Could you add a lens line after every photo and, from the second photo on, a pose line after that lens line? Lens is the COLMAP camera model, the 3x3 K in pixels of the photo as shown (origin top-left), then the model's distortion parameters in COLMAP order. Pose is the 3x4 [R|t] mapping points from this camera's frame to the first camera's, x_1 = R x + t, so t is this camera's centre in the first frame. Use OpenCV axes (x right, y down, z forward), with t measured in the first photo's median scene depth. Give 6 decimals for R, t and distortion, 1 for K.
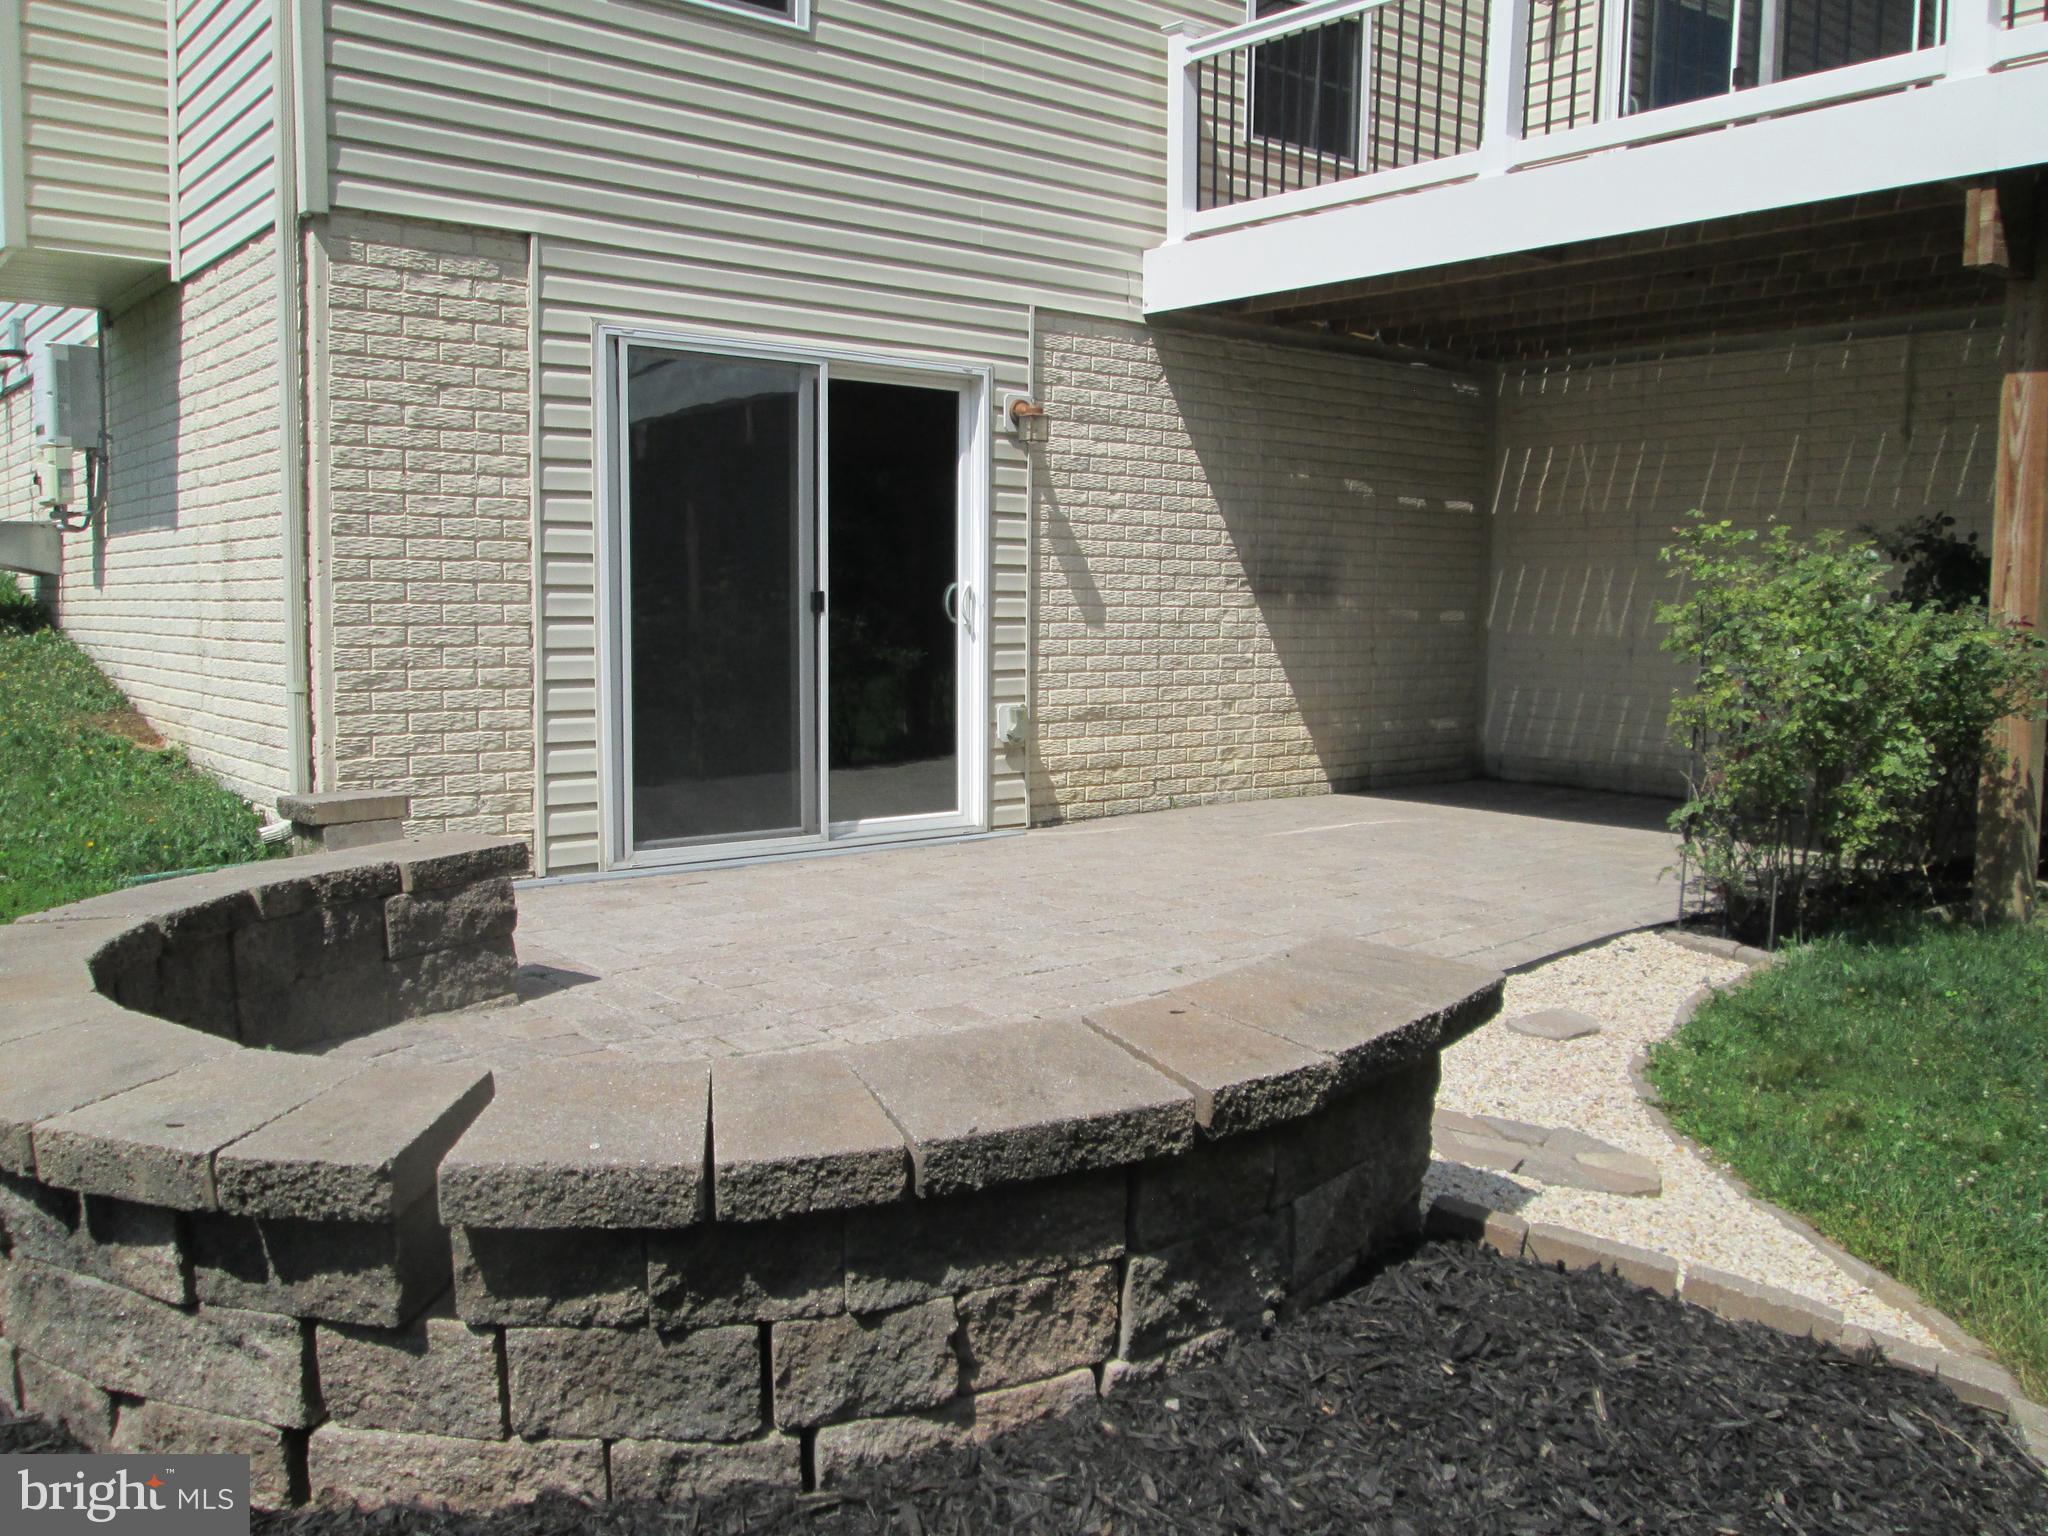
lens RADIAL K [[1680.7, 0, 1024.0], [0, 1680.7, 768.0], [0, 0, 1]] dist [-0.030579, 0.008167]
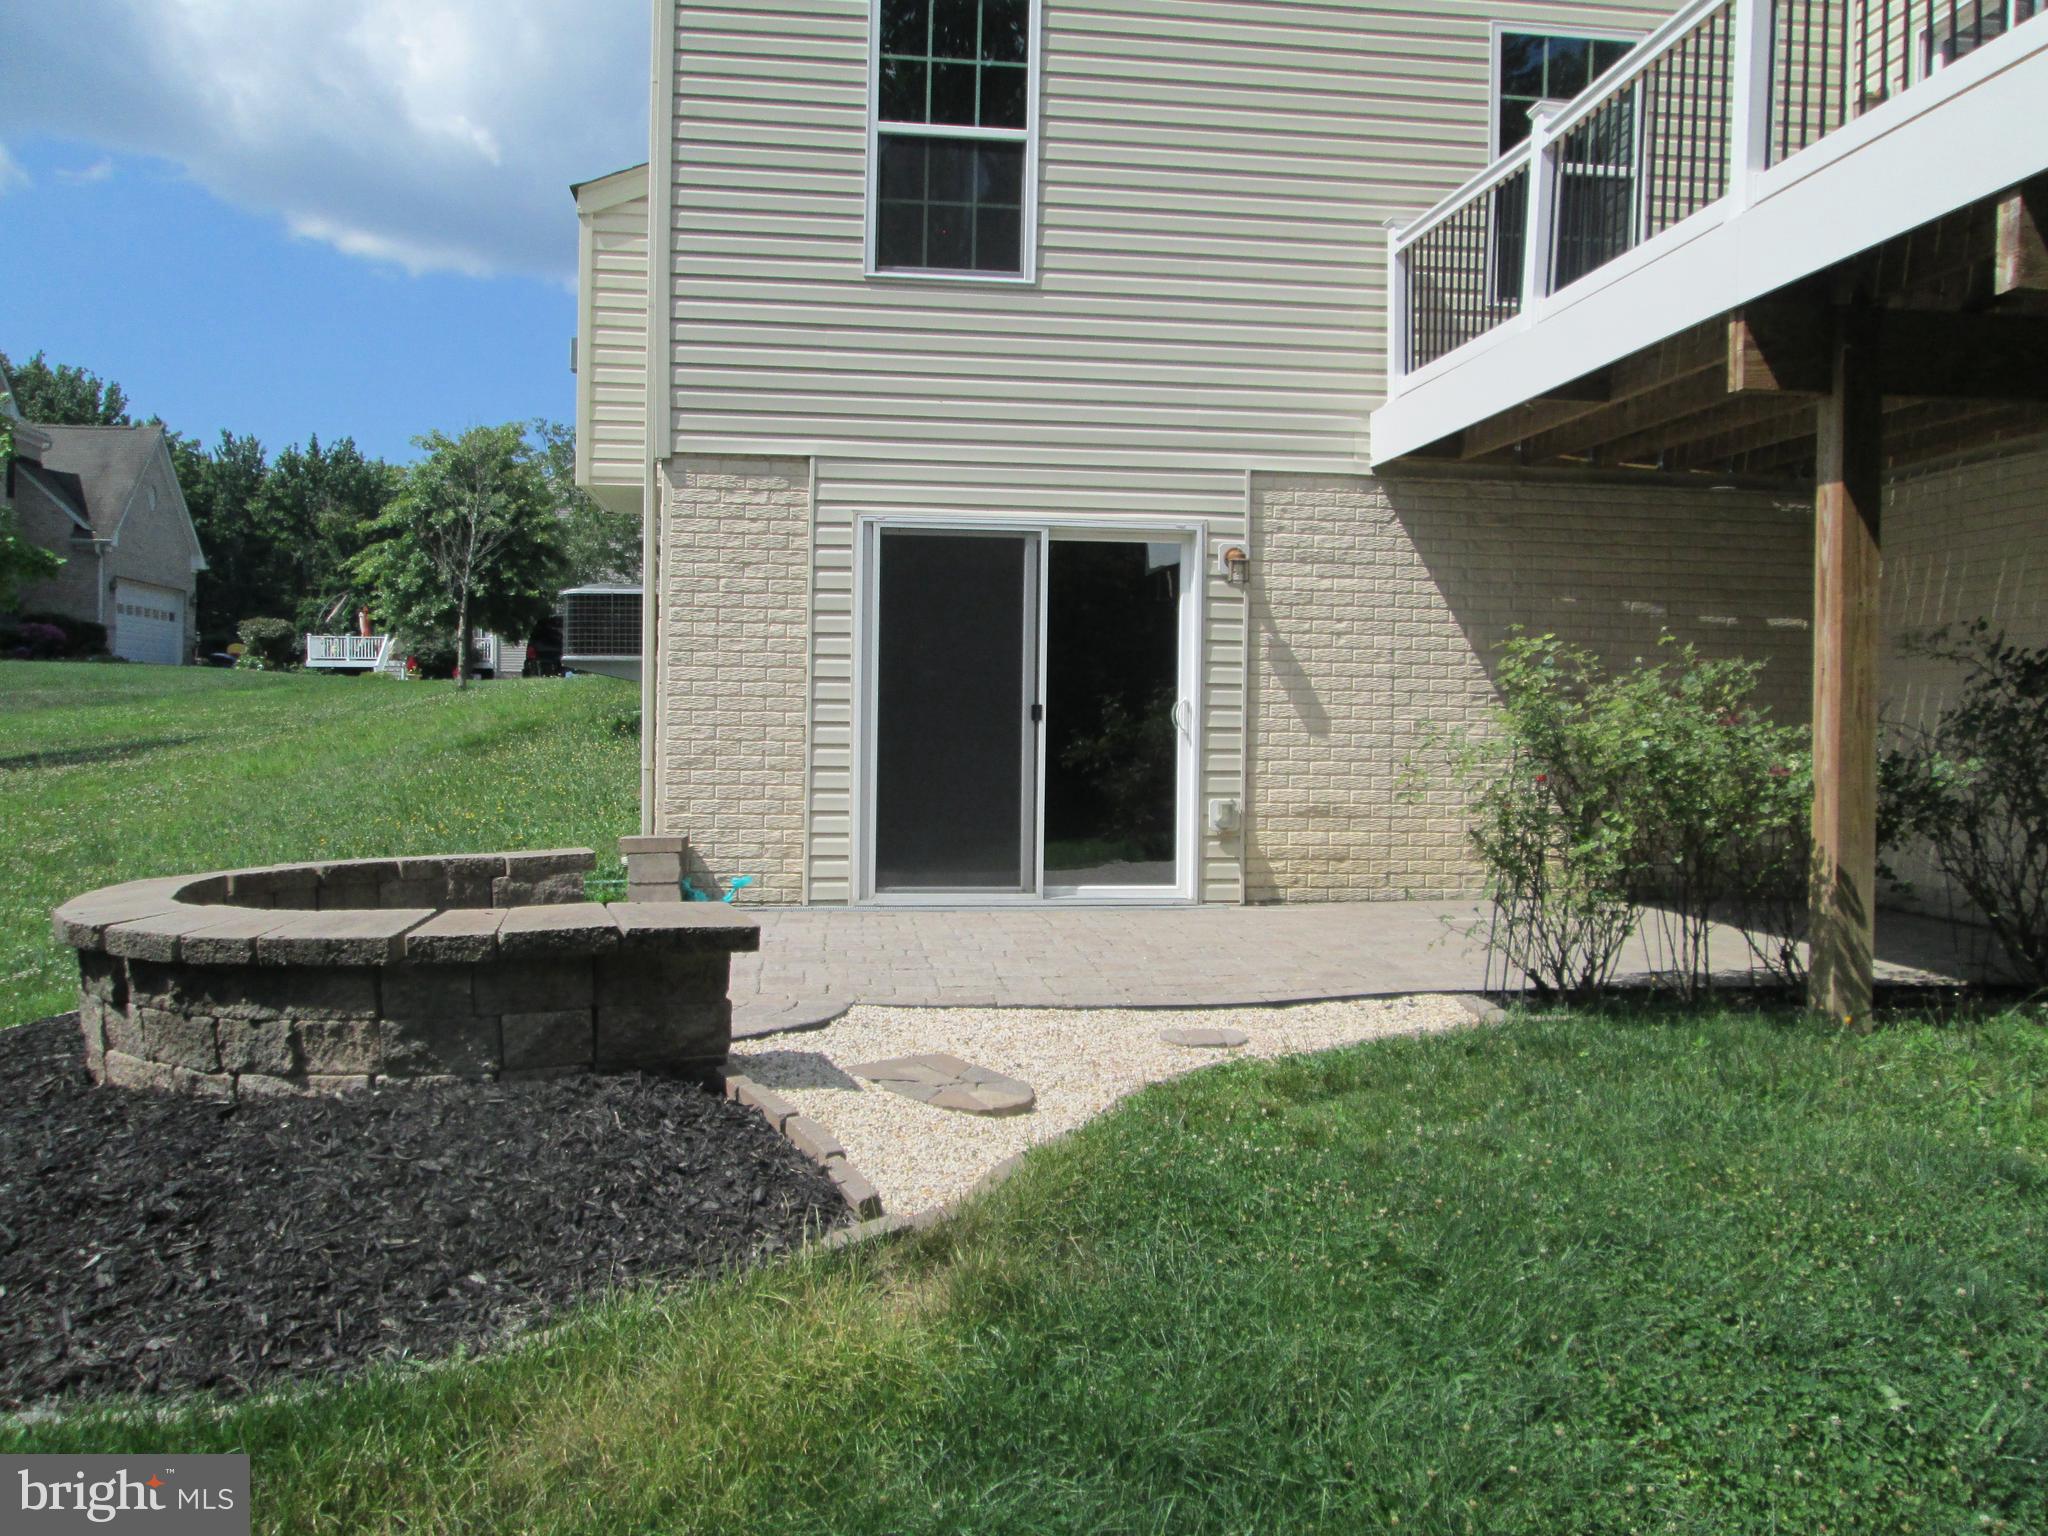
lens RADIAL K [[1688.2, 0, 1057.8], [0, 1688.2, 780.5], [0, 0, 1]] dist [-0.045730, 0.042446]
pose [[0.858117, 0.021095, -0.513021, 0.561449], [-0.056719, 0.996935, -0.053880, 0.022298], [0.510312, 0.075333, 0.856683, -0.100449]]
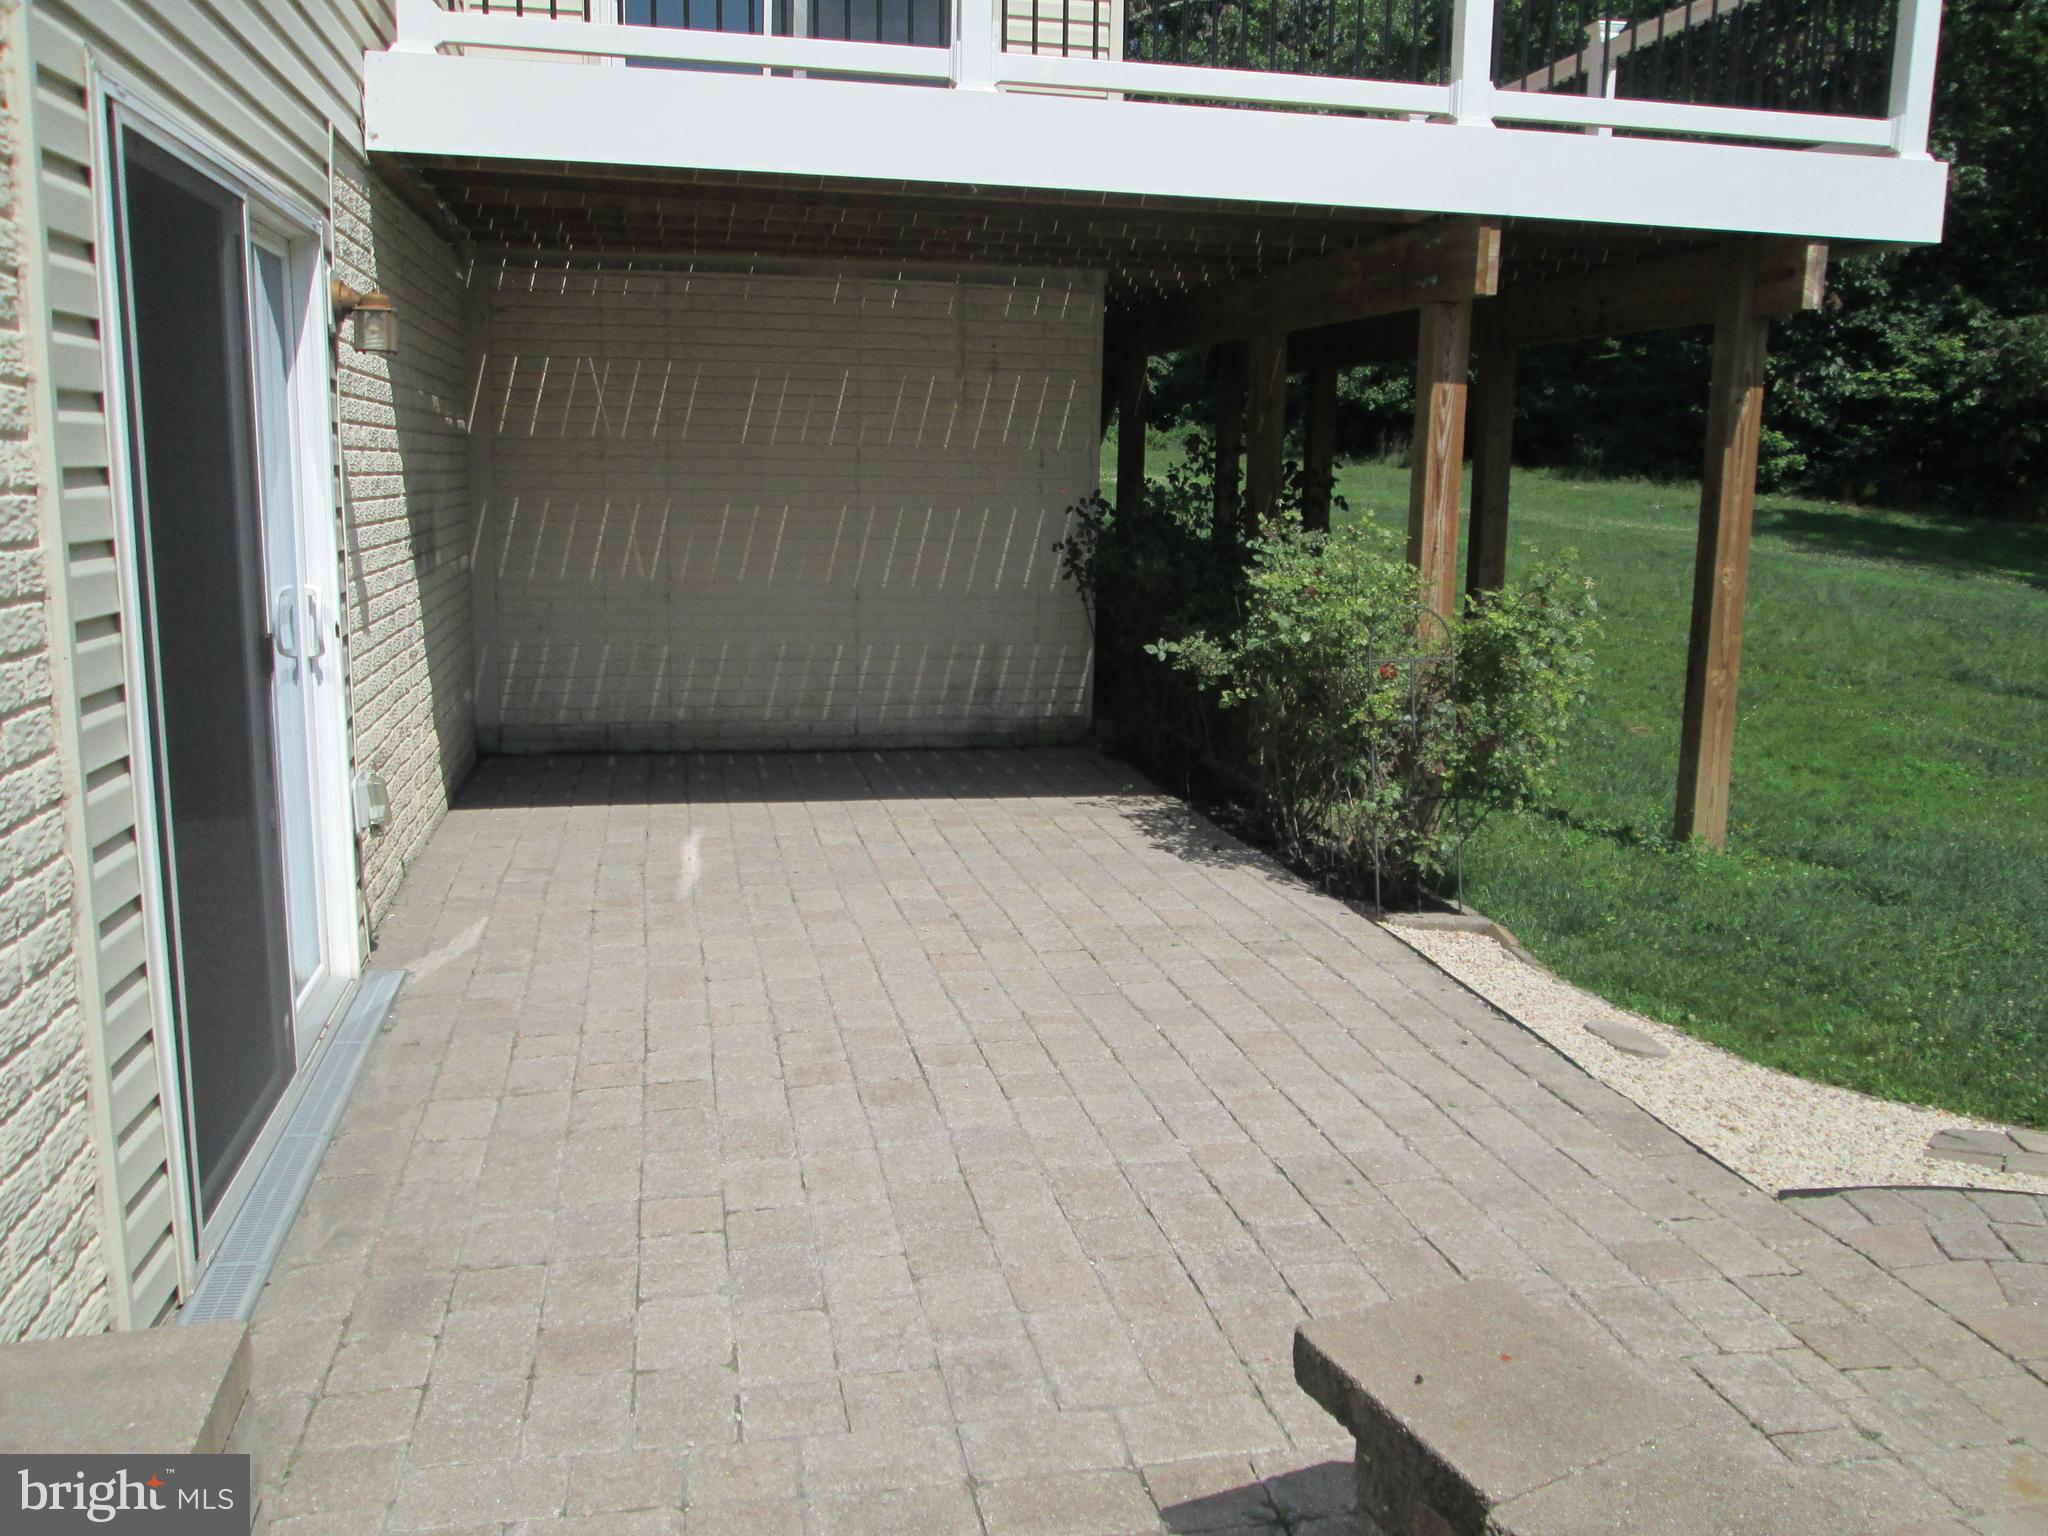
lens RADIAL K [[1726.7, 0, 970.0], [0, 1726.7, 764.3], [0, 0, 1]] dist [-0.037078, -0.002676]
pose [[0.470418, -0.155010, 0.868723, -0.508425], [0.075332, 0.987911, 0.135484, -0.125253], [-0.879222, 0.001708, 0.476408, 0.554495]]
